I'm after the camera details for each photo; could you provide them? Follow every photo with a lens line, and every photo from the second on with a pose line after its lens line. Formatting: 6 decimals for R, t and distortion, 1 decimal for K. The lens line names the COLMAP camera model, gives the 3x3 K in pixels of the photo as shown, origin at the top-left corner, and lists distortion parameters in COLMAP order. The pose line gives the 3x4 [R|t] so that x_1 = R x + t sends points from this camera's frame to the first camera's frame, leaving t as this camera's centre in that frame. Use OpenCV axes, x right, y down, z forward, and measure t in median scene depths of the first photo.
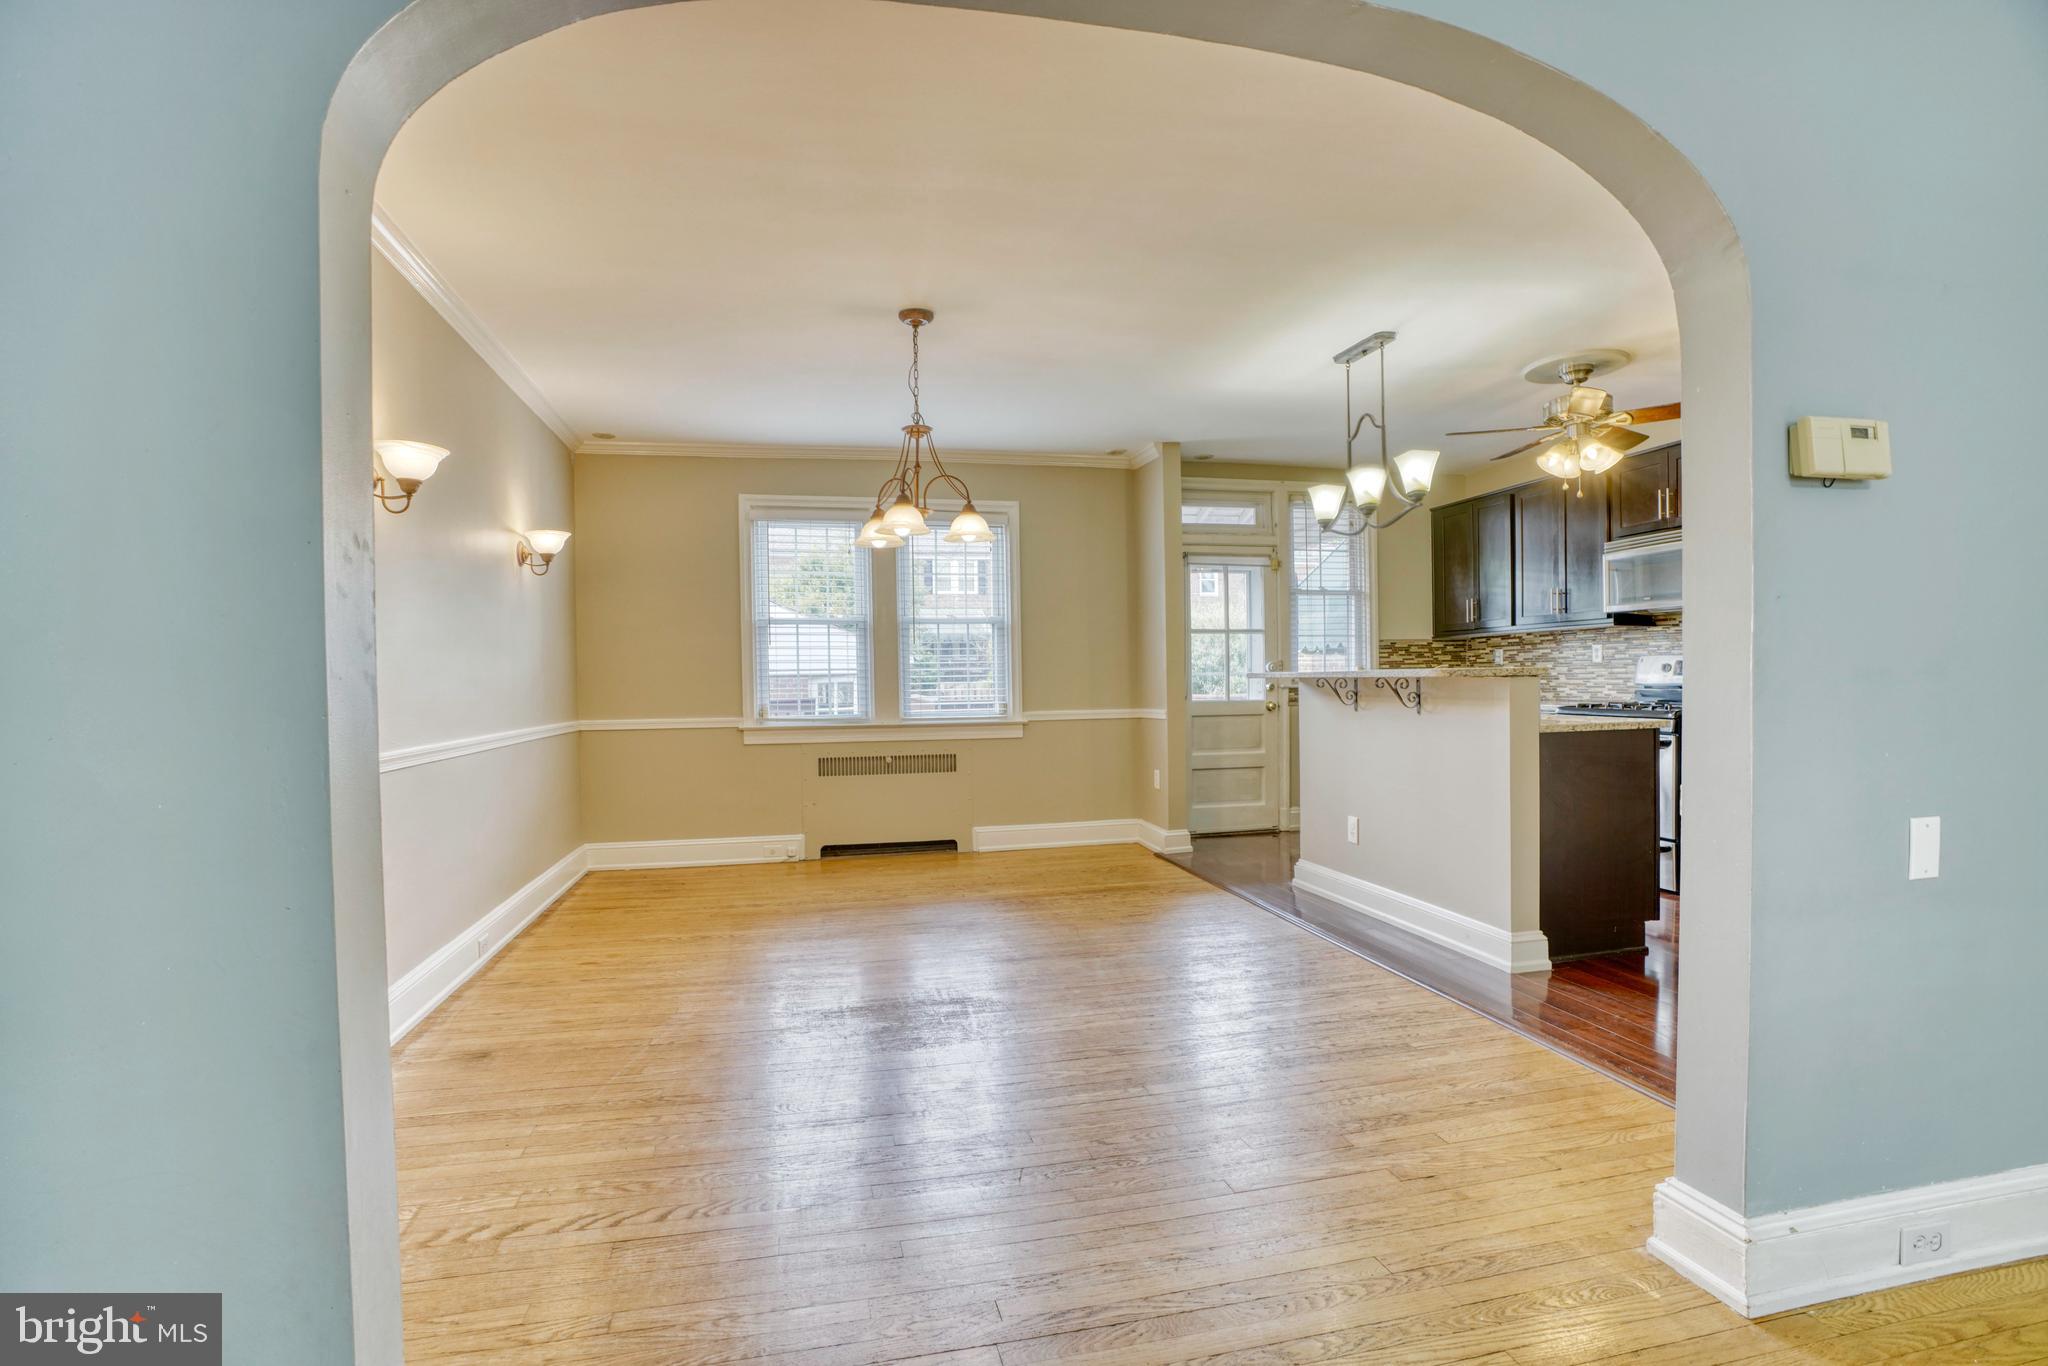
lens RADIAL K [[943.6, 0, 1006.0], [0, 943.6, 688.8], [0, 0, 1]] dist [-0.069115, 0.025667]
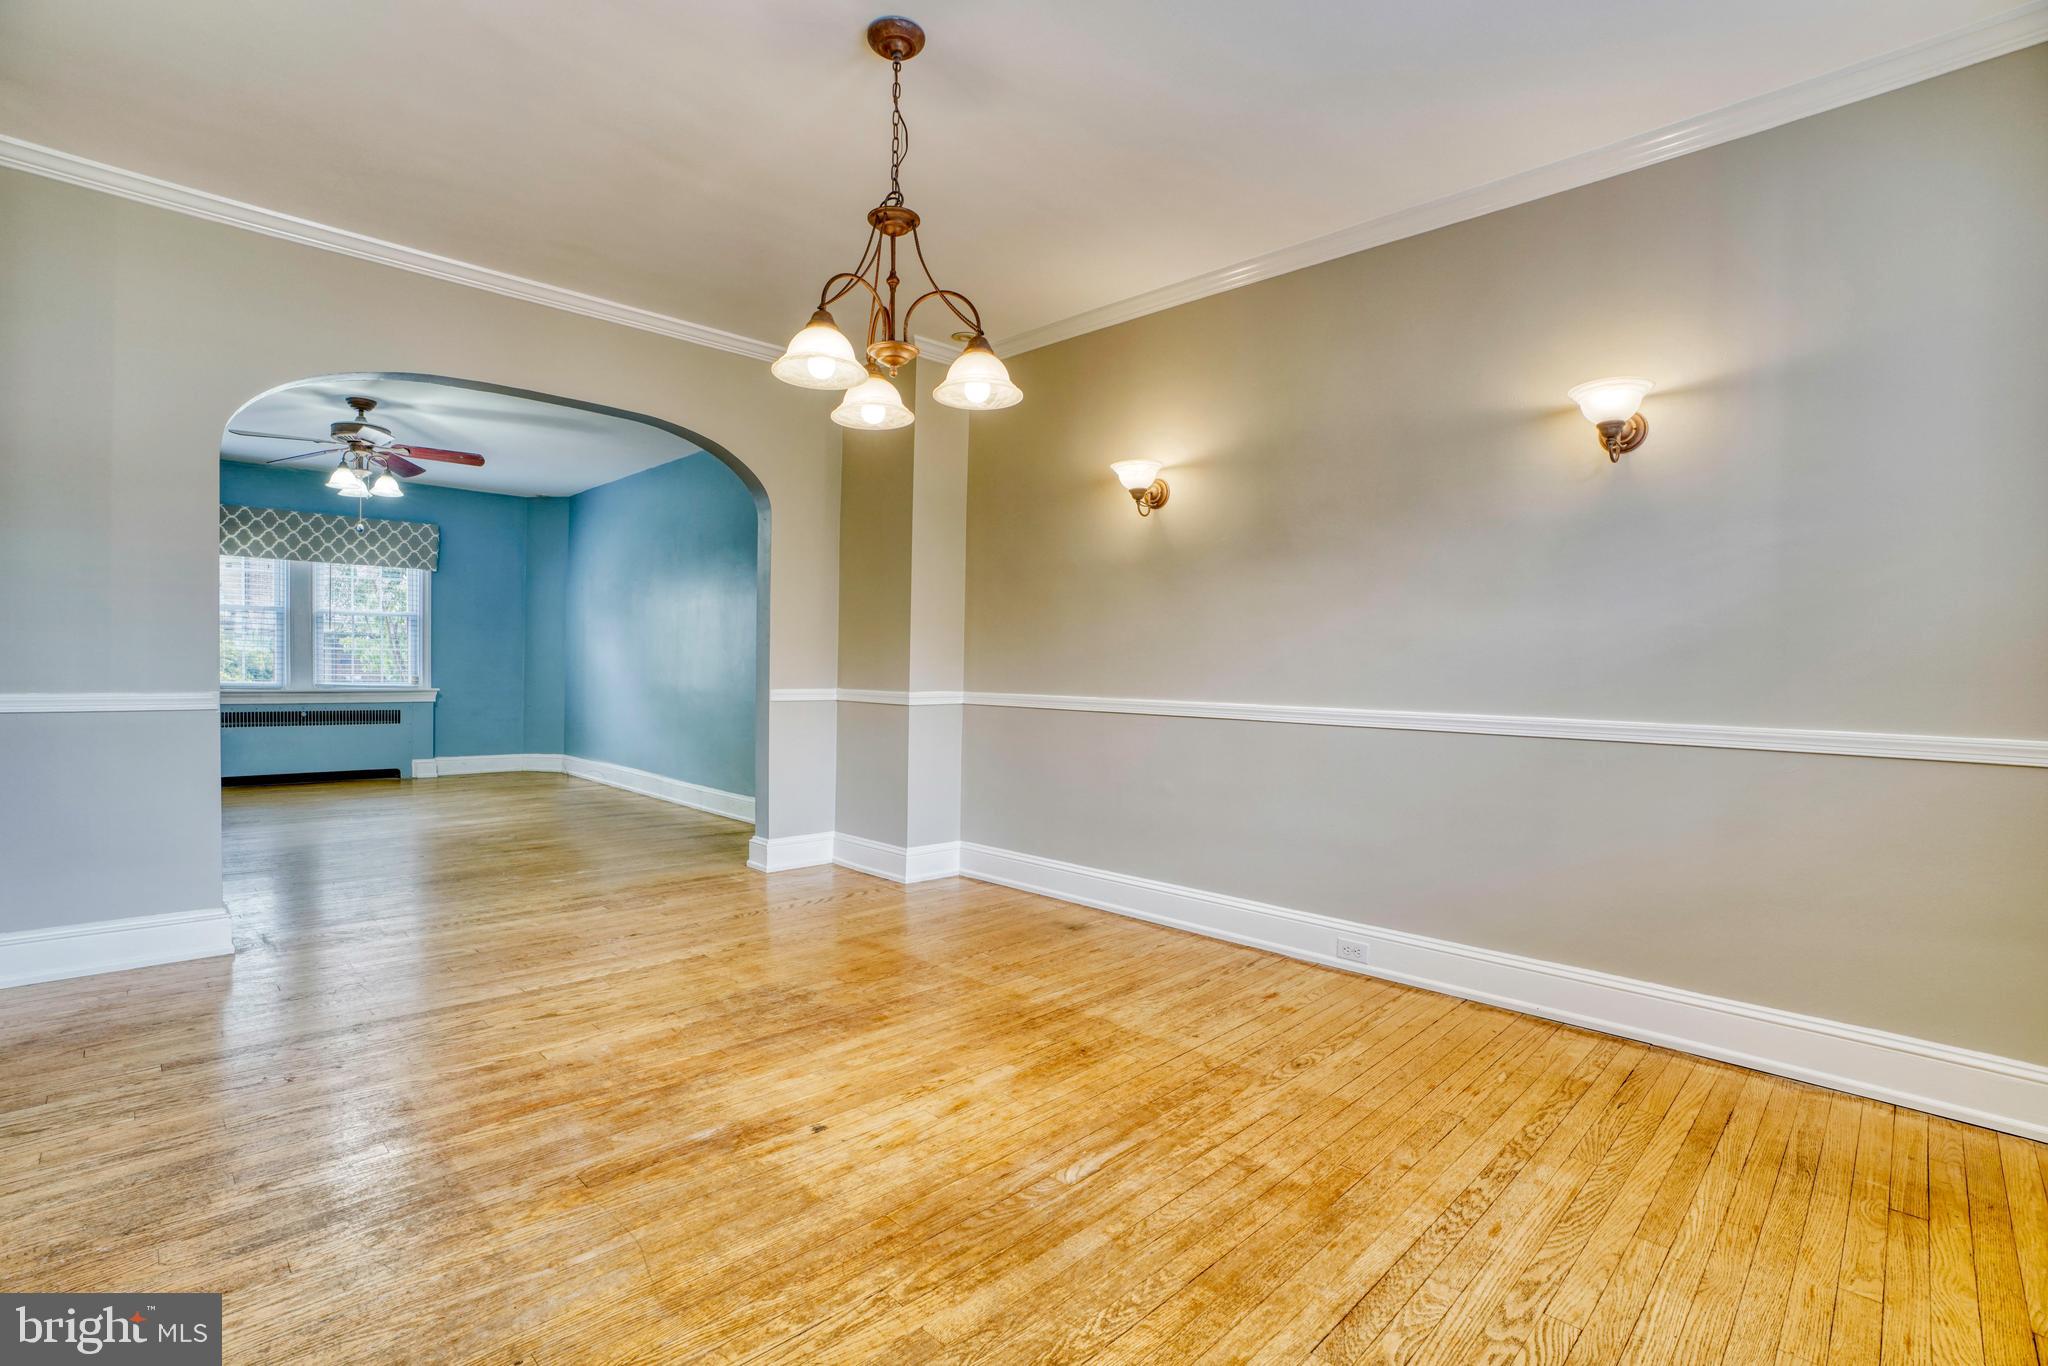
lens RADIAL K [[943.6, 0, 1013.8], [0, 943.6, 681.9], [0, 0, 1]] dist [-0.069115, 0.025667]
pose [[-0.846460, 0.005659, -0.532423, 0.101674], [-0.011105, 0.999538, 0.028279, 0.003935], [0.532337, 0.029849, -0.846006, 0.968190]]
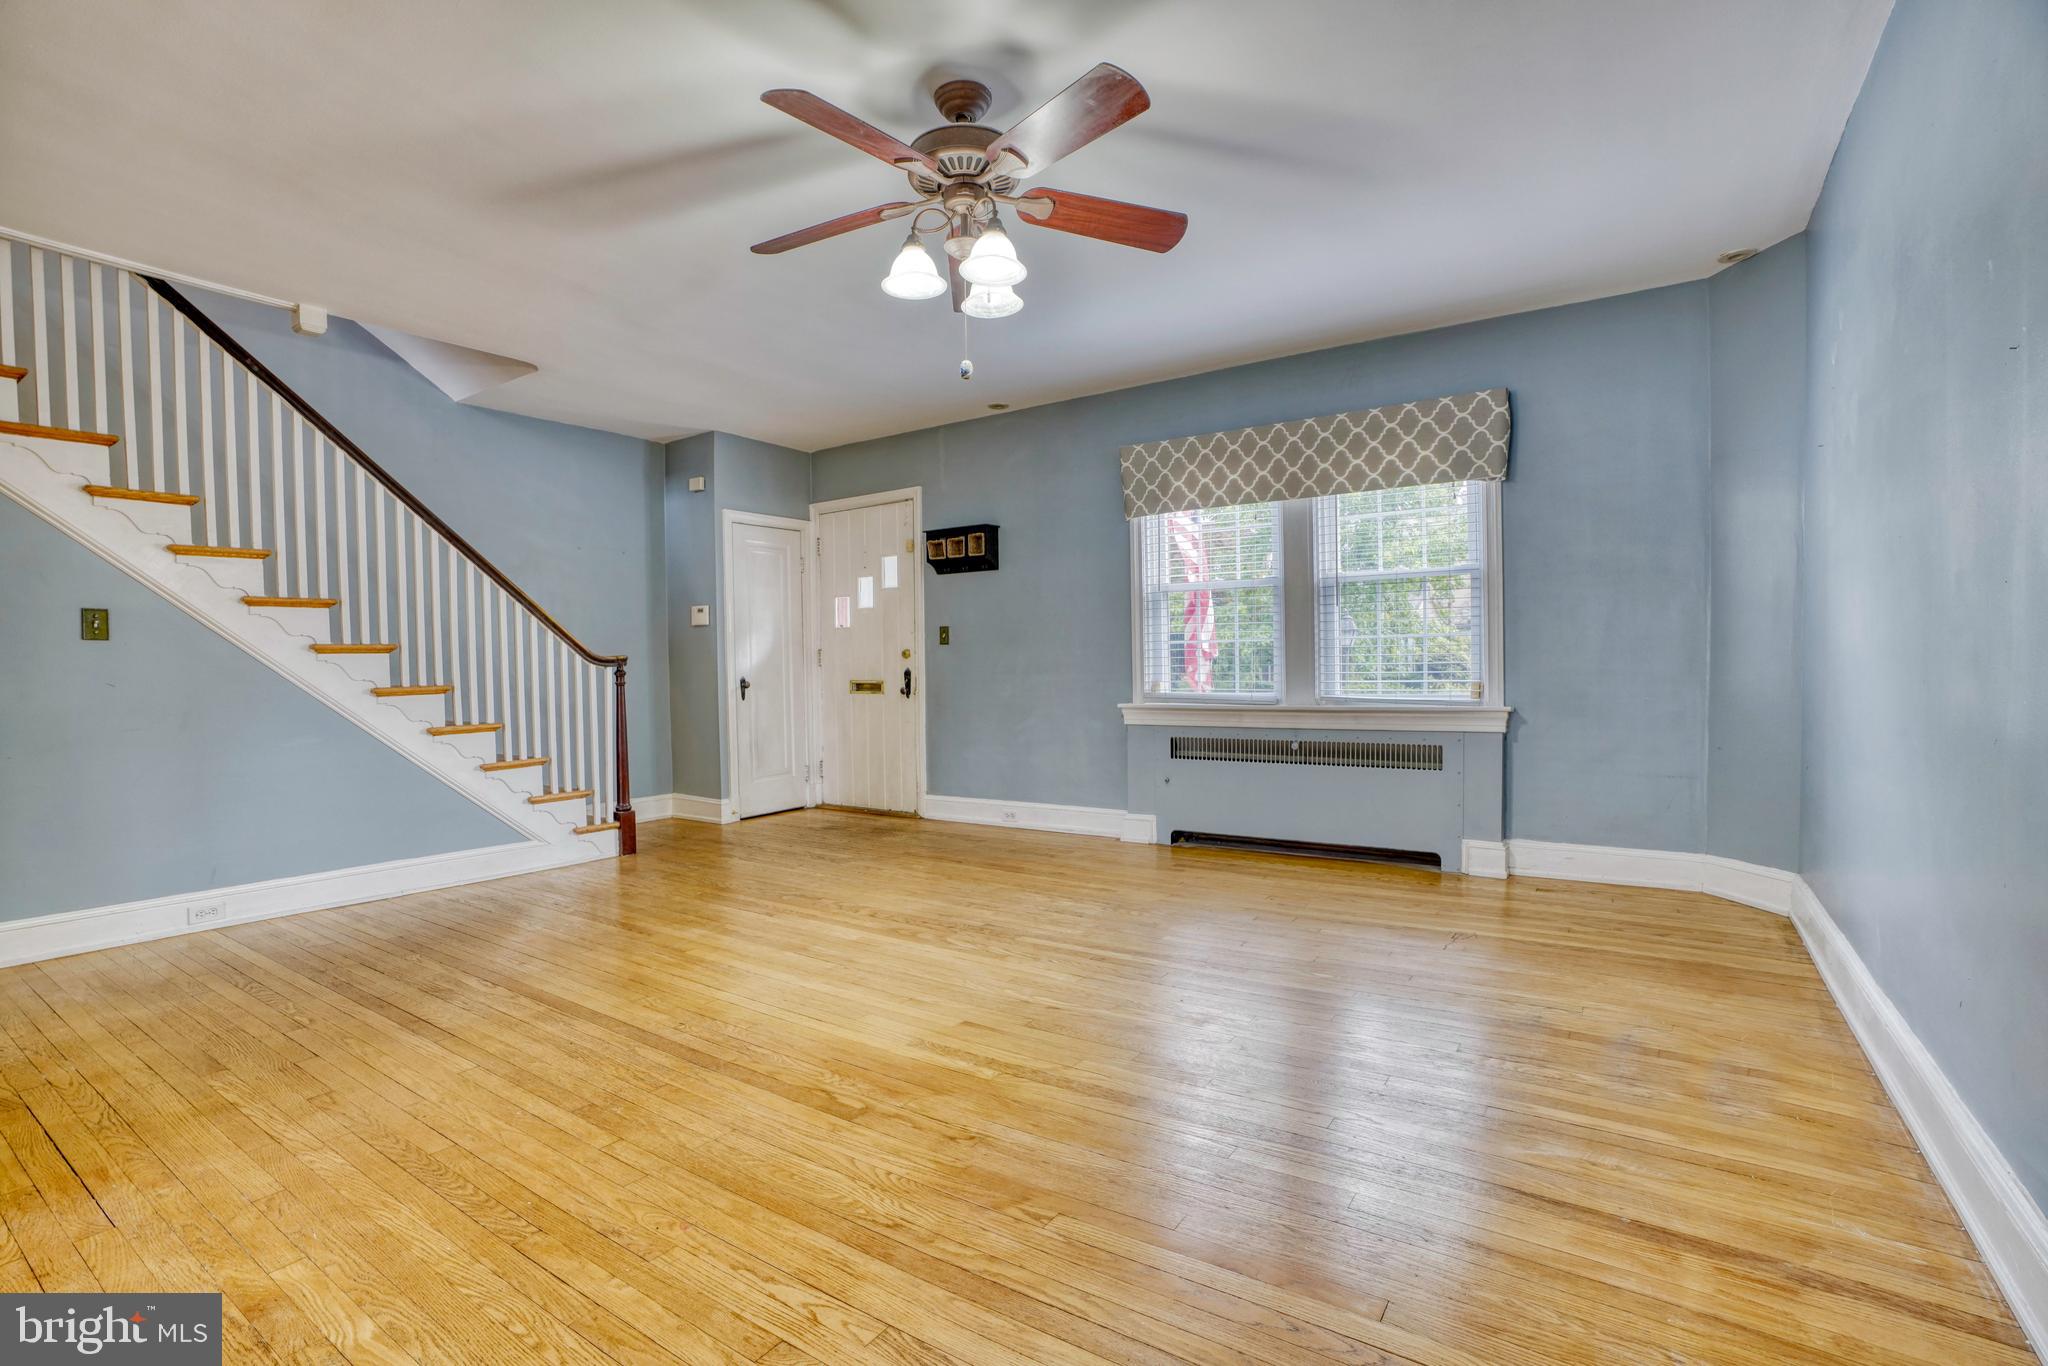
lens RADIAL K [[943.6, 0, 1007.9], [0, 943.6, 698.1], [0, 0, 1]] dist [-0.069115, 0.025667]
pose [[-0.678893, -0.000729, 0.734237, -0.159514], [0.033833, 0.998906, 0.032274, 0.019364], [-0.733457, 0.046752, -0.678126, 0.117359]]
